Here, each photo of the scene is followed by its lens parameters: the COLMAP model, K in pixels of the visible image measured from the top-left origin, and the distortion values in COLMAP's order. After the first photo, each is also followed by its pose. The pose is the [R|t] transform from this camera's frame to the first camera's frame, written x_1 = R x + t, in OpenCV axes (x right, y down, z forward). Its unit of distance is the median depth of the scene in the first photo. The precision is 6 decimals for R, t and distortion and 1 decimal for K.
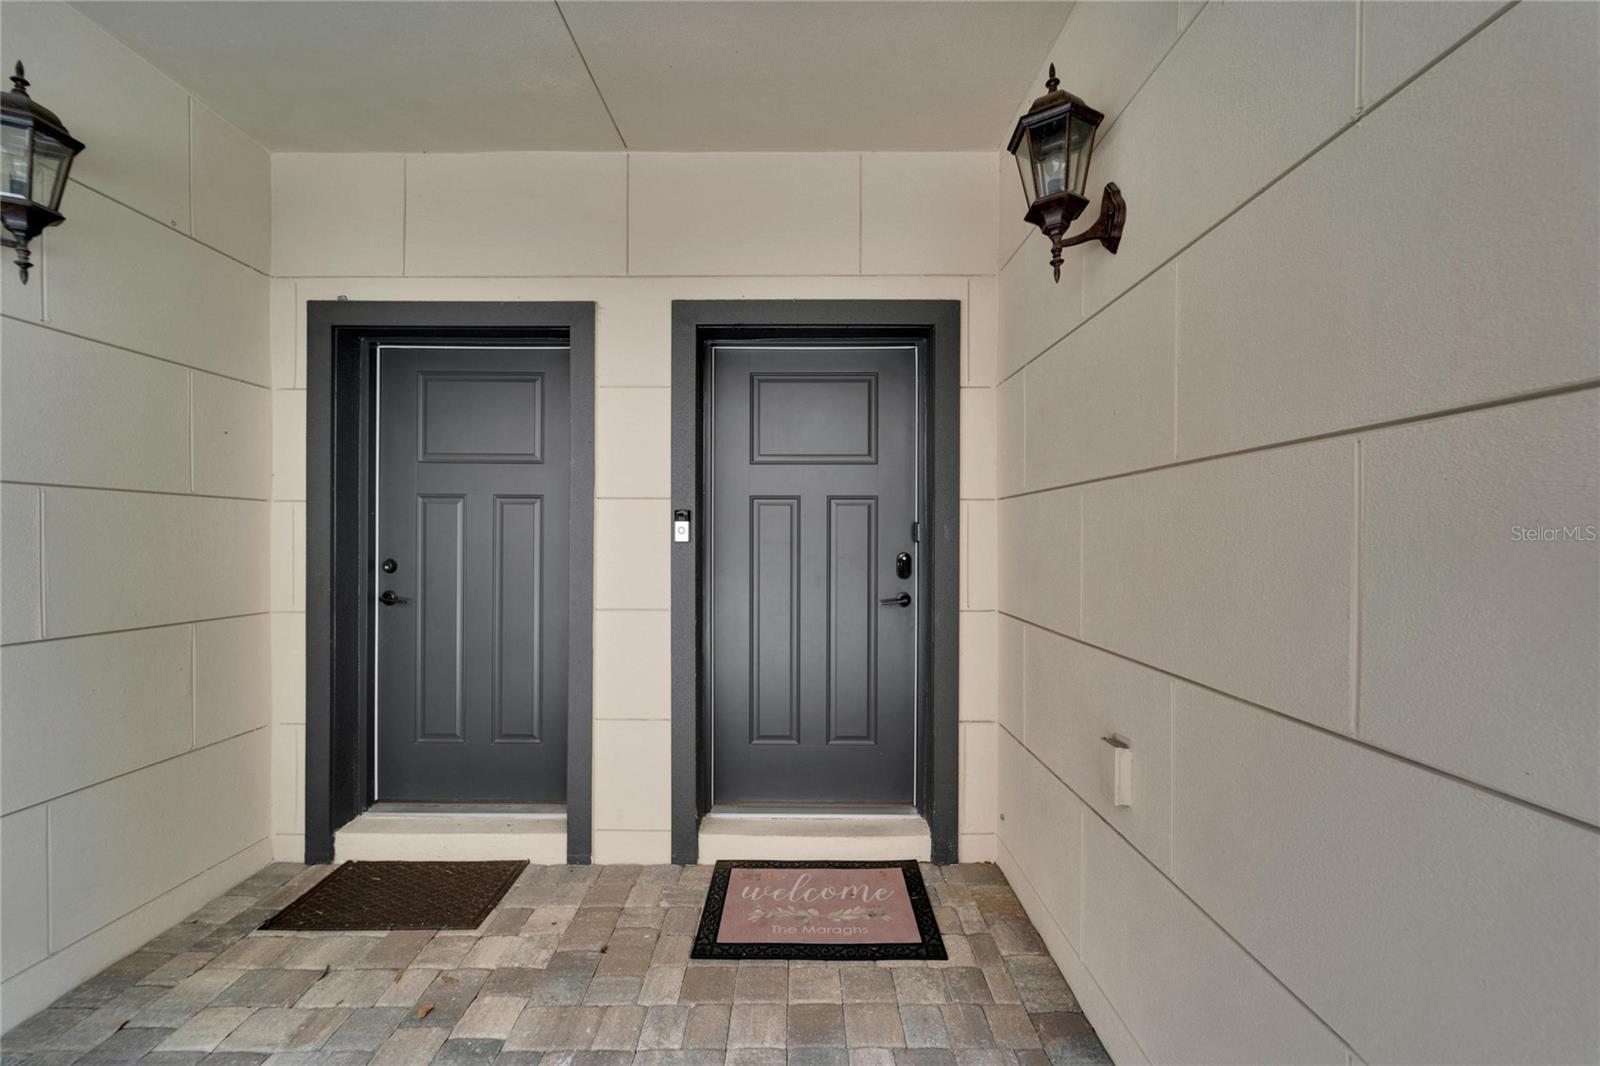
lens RADIAL K [[655.7, 0, 805.6], [0, 655.7, 541.0], [0, 0, 1]] dist [-0.001098, -0.000614]
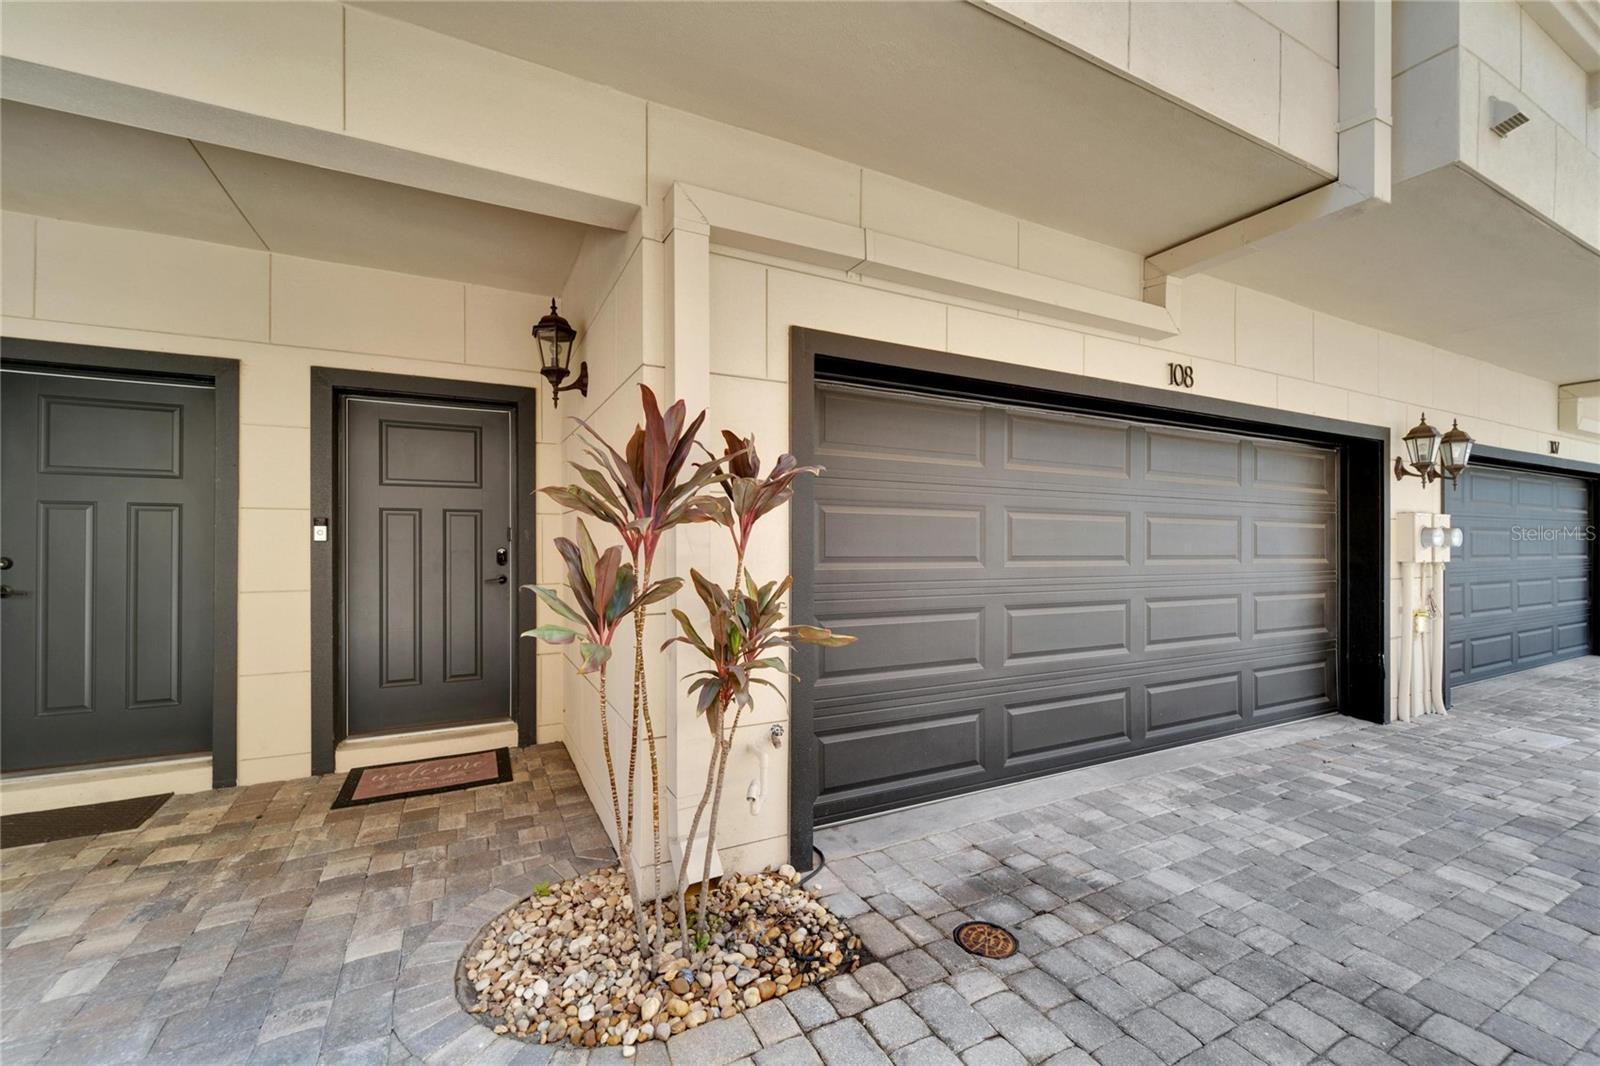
lens RADIAL K [[655.7, 0, 805.6], [0, 655.7, 541.0], [0, 0, 1]] dist [-0.001098, -0.000614]
pose [[0.889870, -0.003124, 0.456204, 0.091349], [0.007070, 0.999951, -0.006943, 0.018206], [-0.456160, 0.009404, 0.889848, -0.694564]]
